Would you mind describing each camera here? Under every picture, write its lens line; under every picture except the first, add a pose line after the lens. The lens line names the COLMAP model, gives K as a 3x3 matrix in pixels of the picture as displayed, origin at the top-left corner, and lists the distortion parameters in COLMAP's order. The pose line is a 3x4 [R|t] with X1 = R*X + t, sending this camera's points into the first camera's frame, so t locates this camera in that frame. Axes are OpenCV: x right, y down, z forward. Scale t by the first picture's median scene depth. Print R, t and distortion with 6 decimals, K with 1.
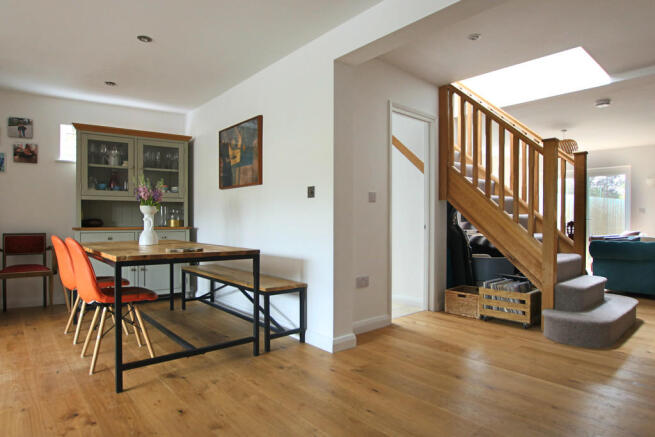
lens RADIAL K [[382.3, 0, 327.5], [0, 382.3, 218.5], [0, 0, 1]] dist [-0.005542, -0.000991]
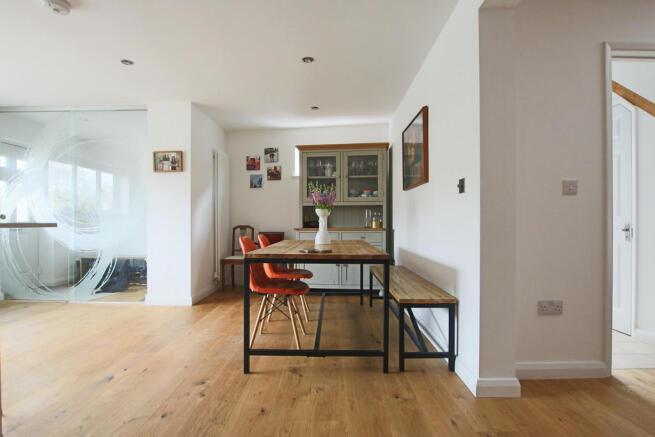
lens RADIAL K [[344.0, 0, 326.7], [0, 344.0, 220.8], [0, 0, 1]] dist [-0.024819, 0.001706]
pose [[0.751320, -0.005759, -0.659913, 0.184467], [0.005855, 0.999981, -0.002061, 0.002989], [0.659912, -0.002315, 0.751339, 0.234862]]
